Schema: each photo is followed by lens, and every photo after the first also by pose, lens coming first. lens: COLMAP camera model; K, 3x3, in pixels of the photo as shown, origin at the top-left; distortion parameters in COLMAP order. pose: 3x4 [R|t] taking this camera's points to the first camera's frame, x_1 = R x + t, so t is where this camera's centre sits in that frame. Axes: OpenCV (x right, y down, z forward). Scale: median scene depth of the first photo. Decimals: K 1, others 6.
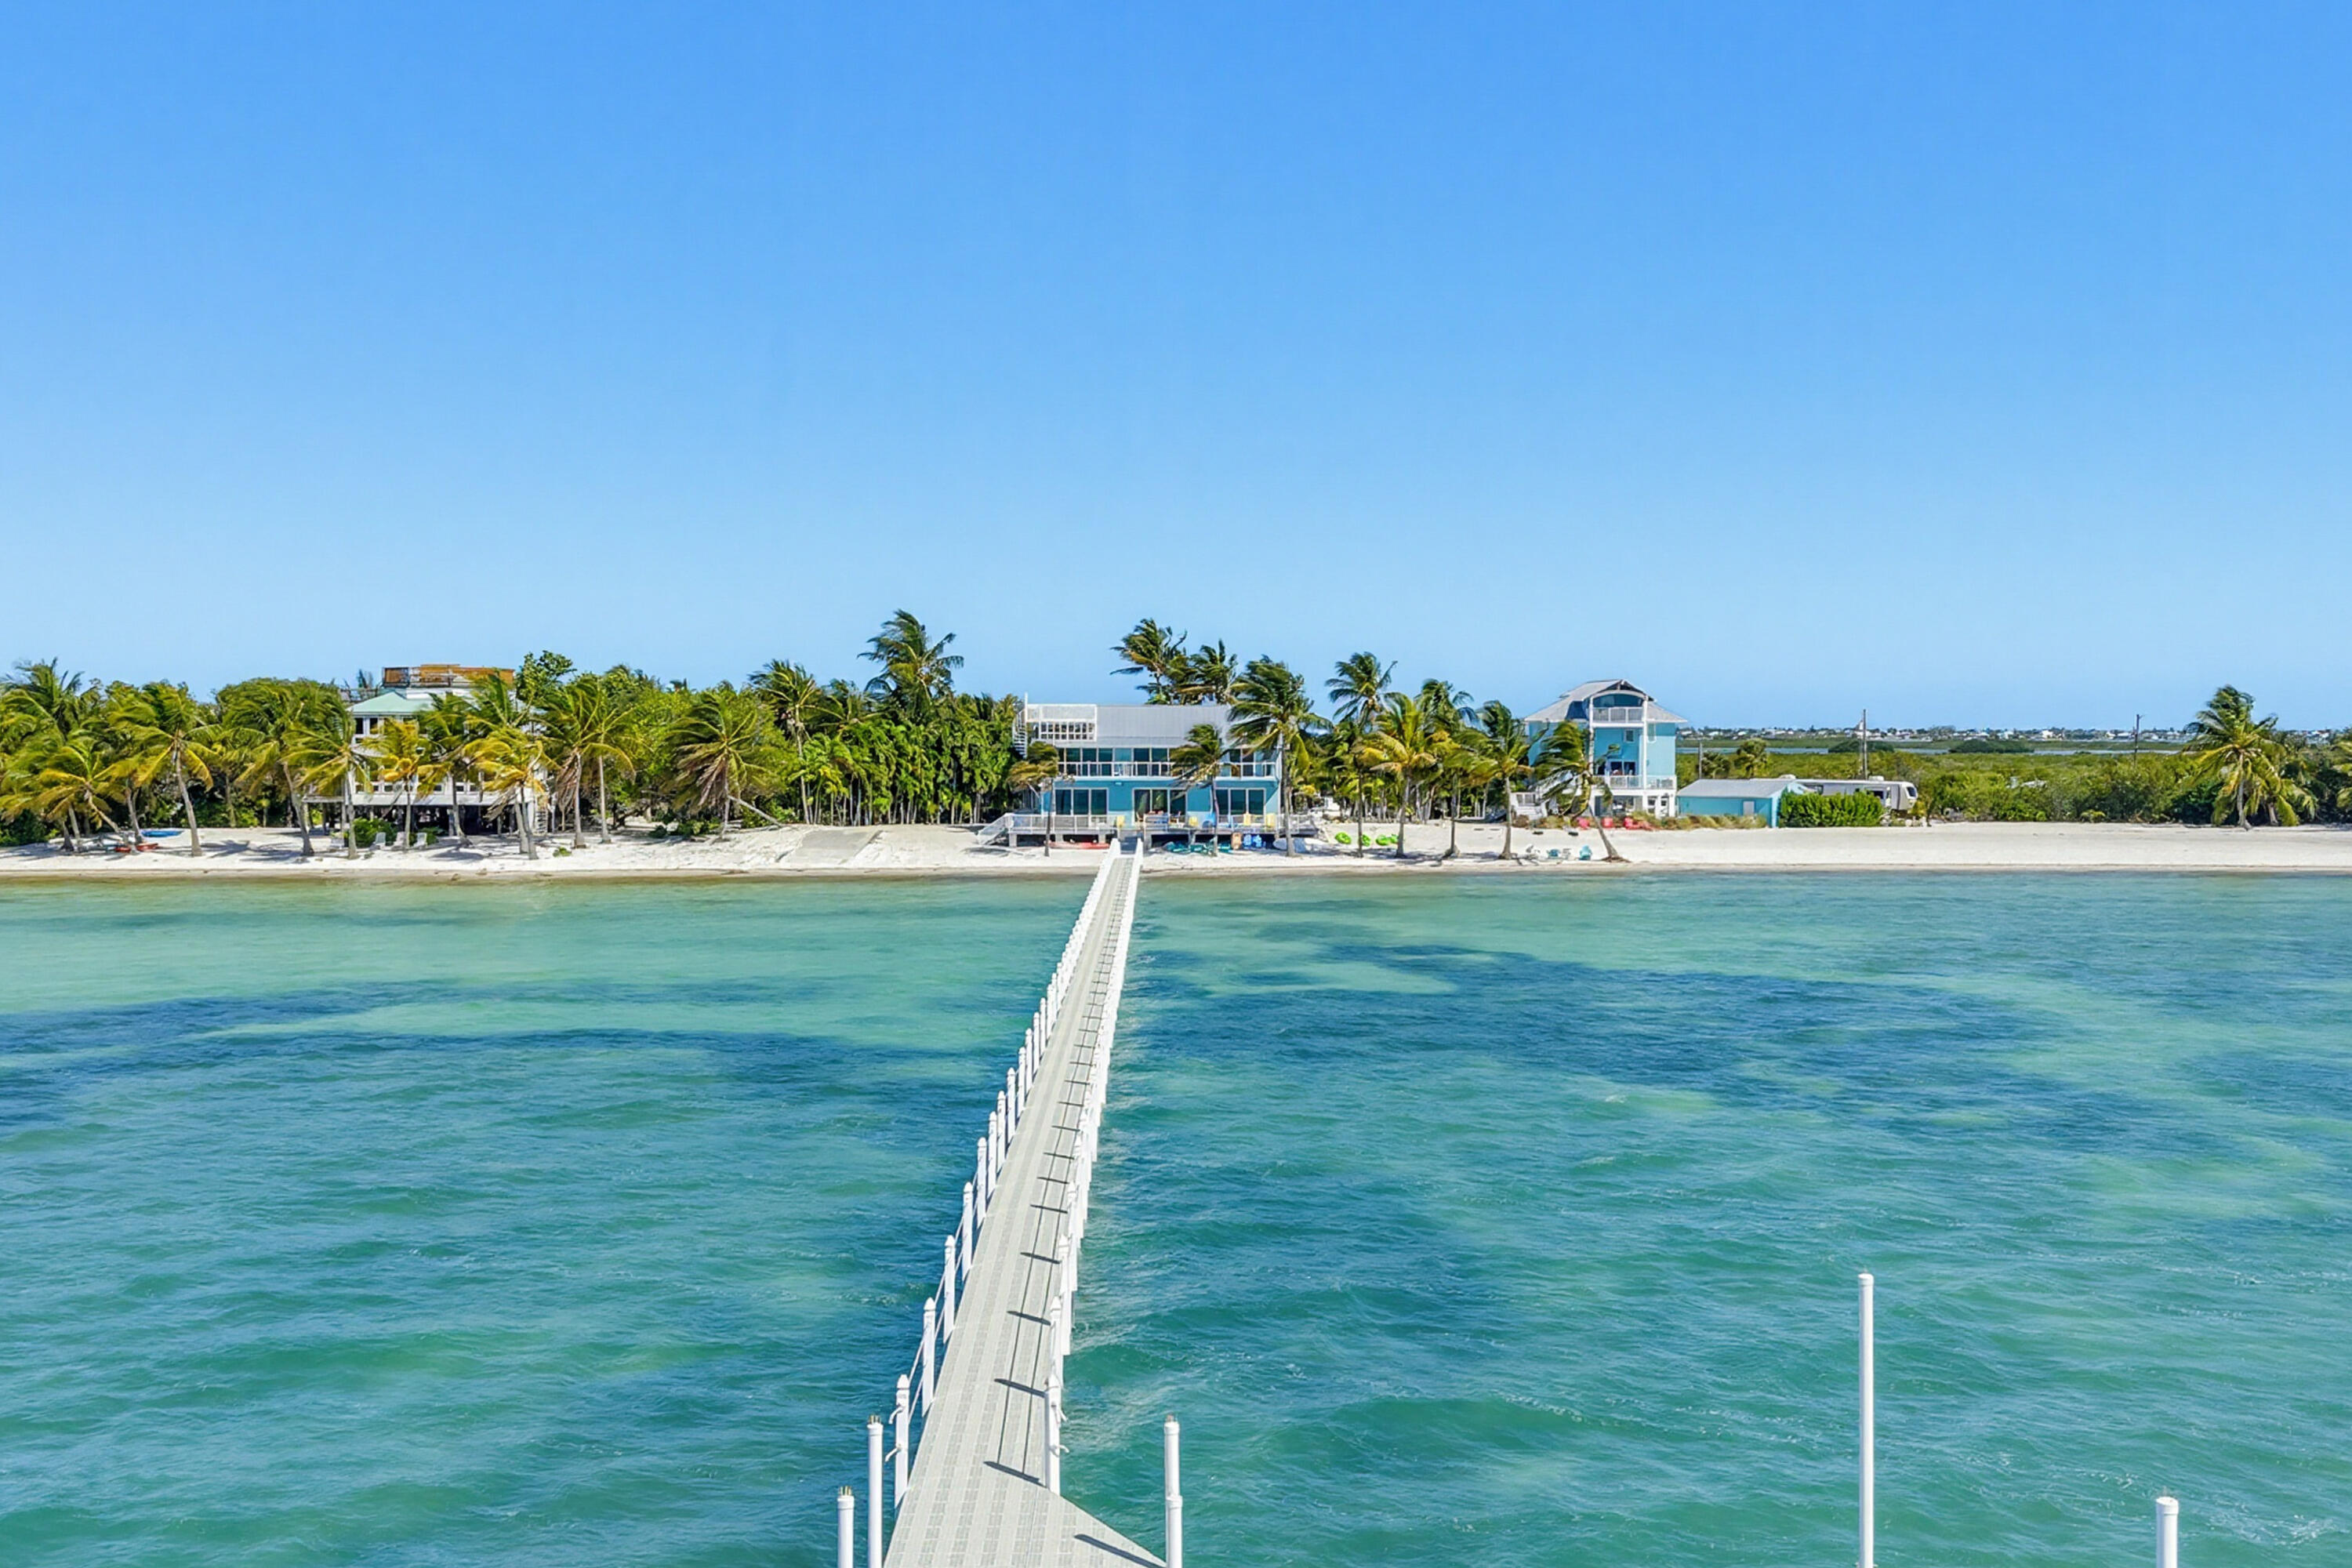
lens RADIAL K [[2299.0, 0, 1183.3], [0, 2299.0, 790.5], [0, 0, 1]] dist [0.099808, -0.191800]
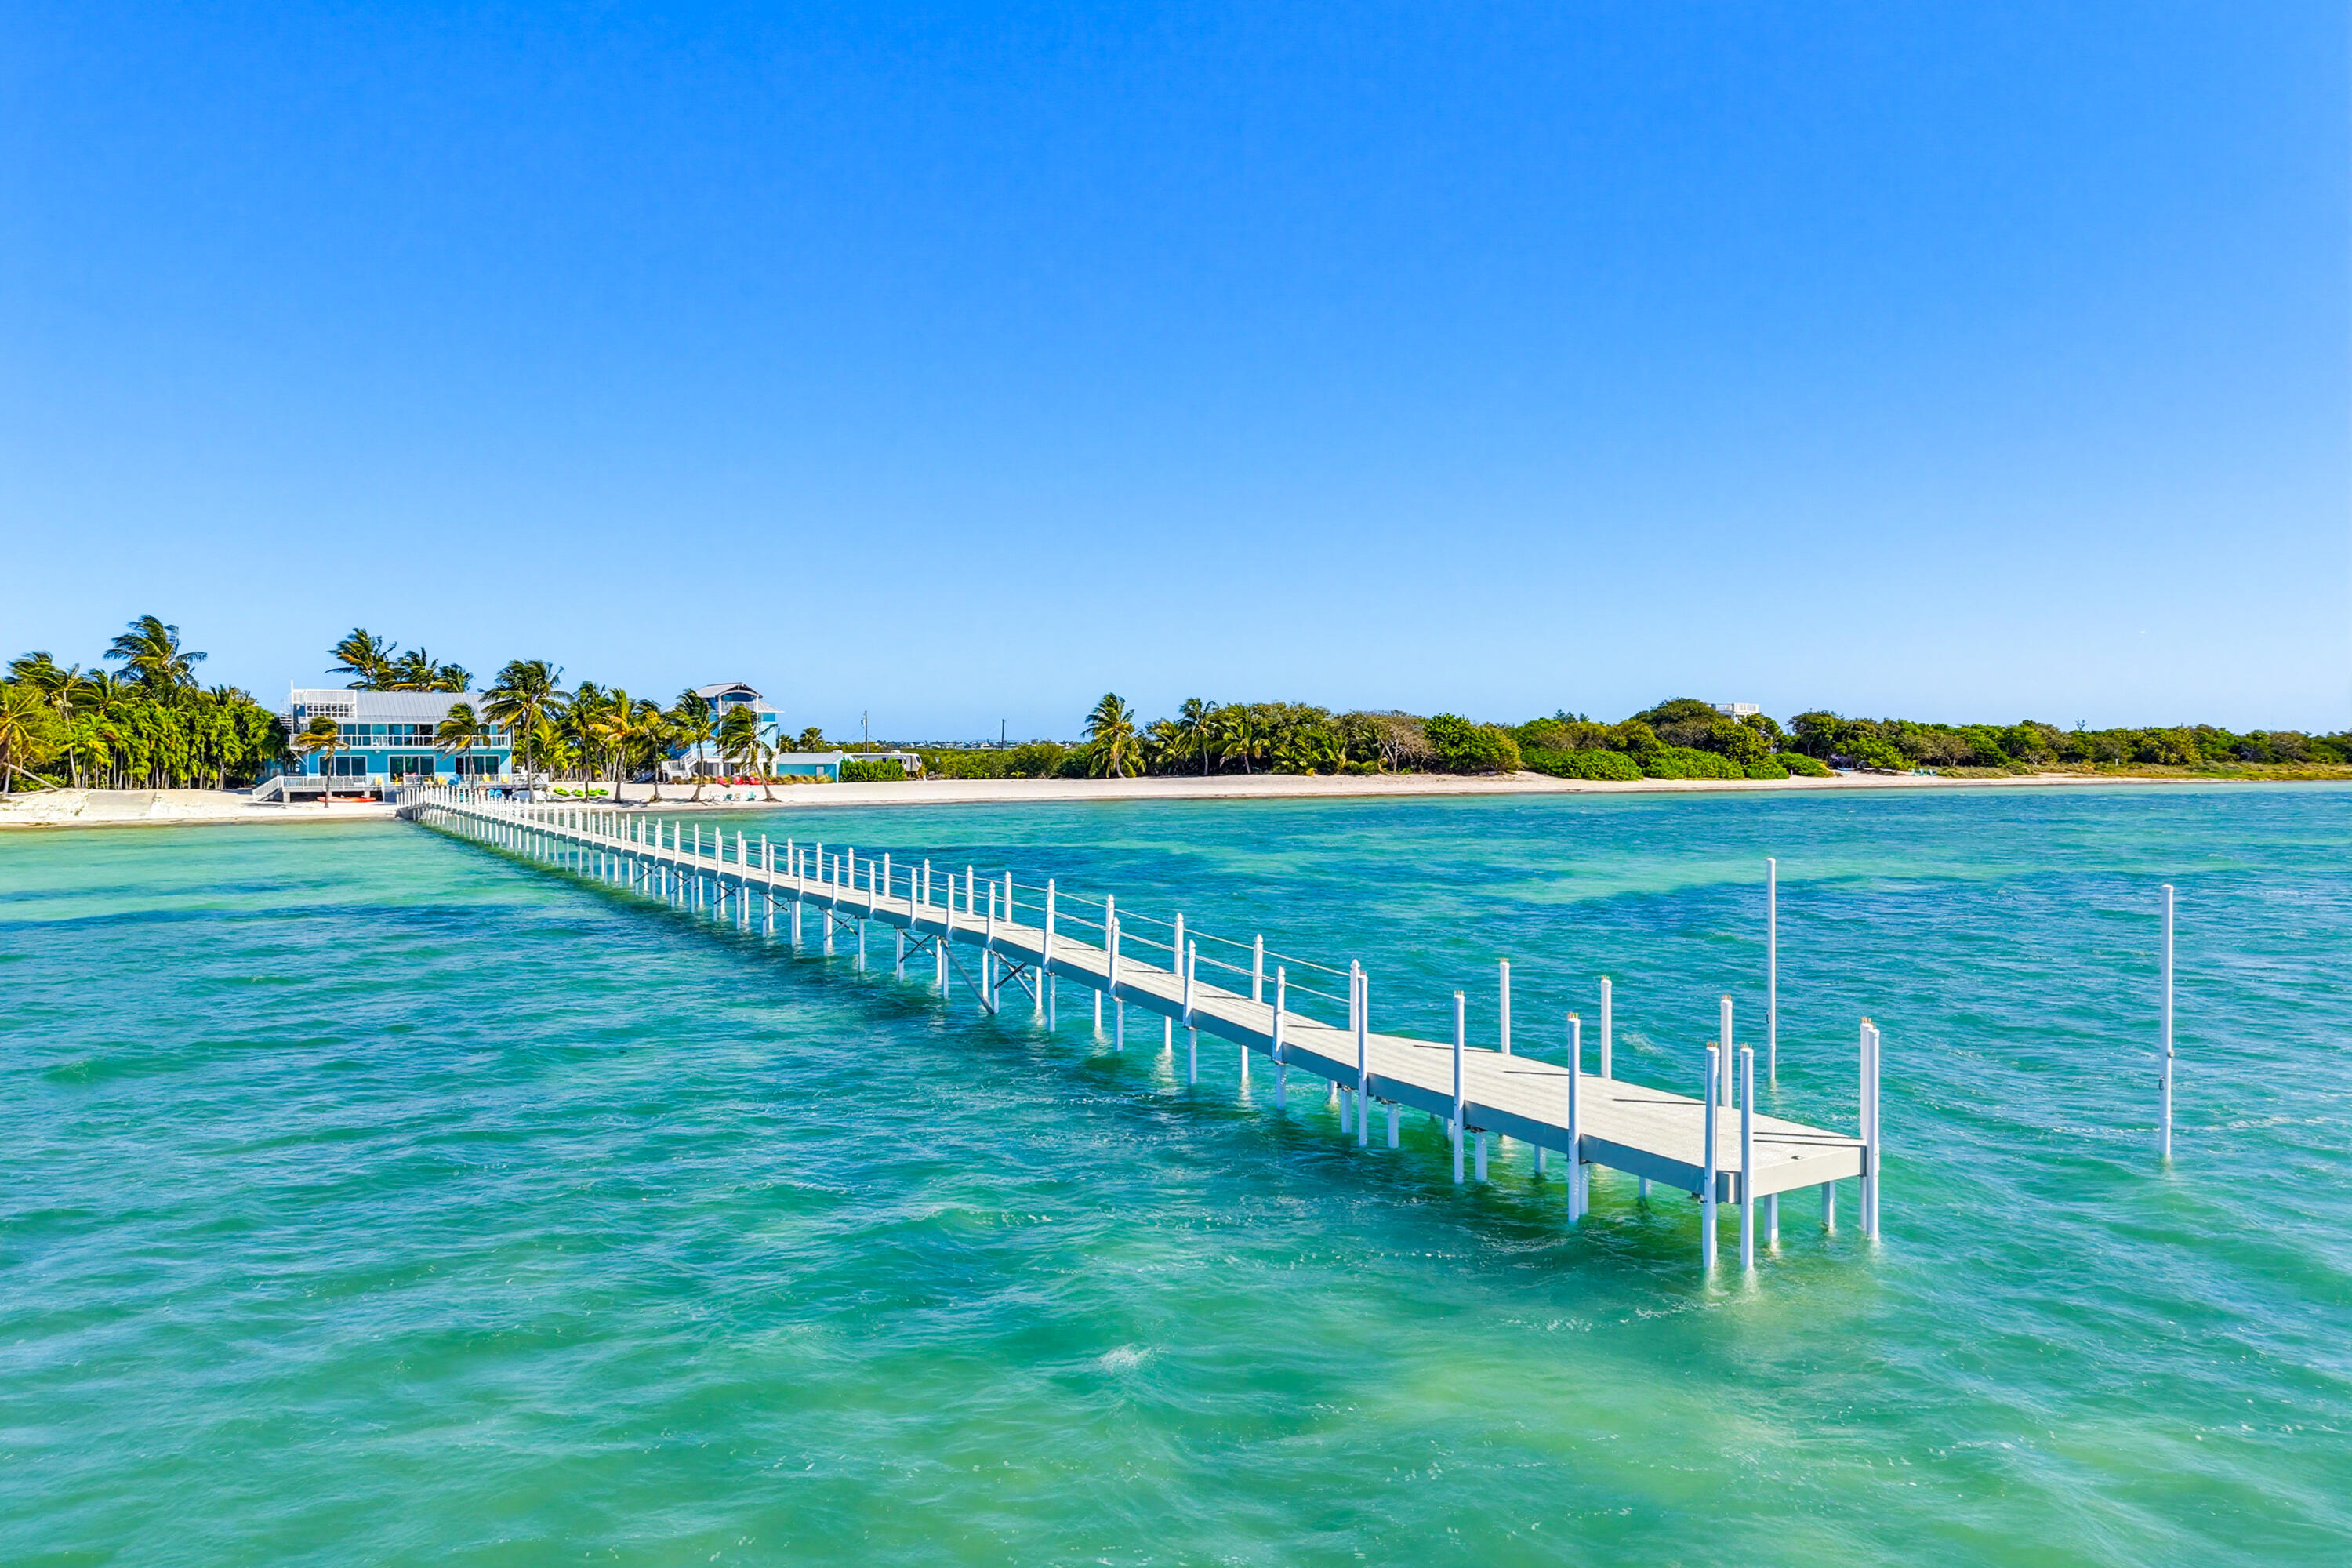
lens RADIAL K [[1561.0, 0, 1178.8], [0, 1561.0, 776.3], [0, 0, 1]] dist [-0.002362, -0.000511]
pose [[0.851111, -0.012397, 0.524839, -0.104469], [0.014671, 0.999892, -0.000172, 0.017414], [-0.524780, 0.007846, 0.851201, 0.022675]]
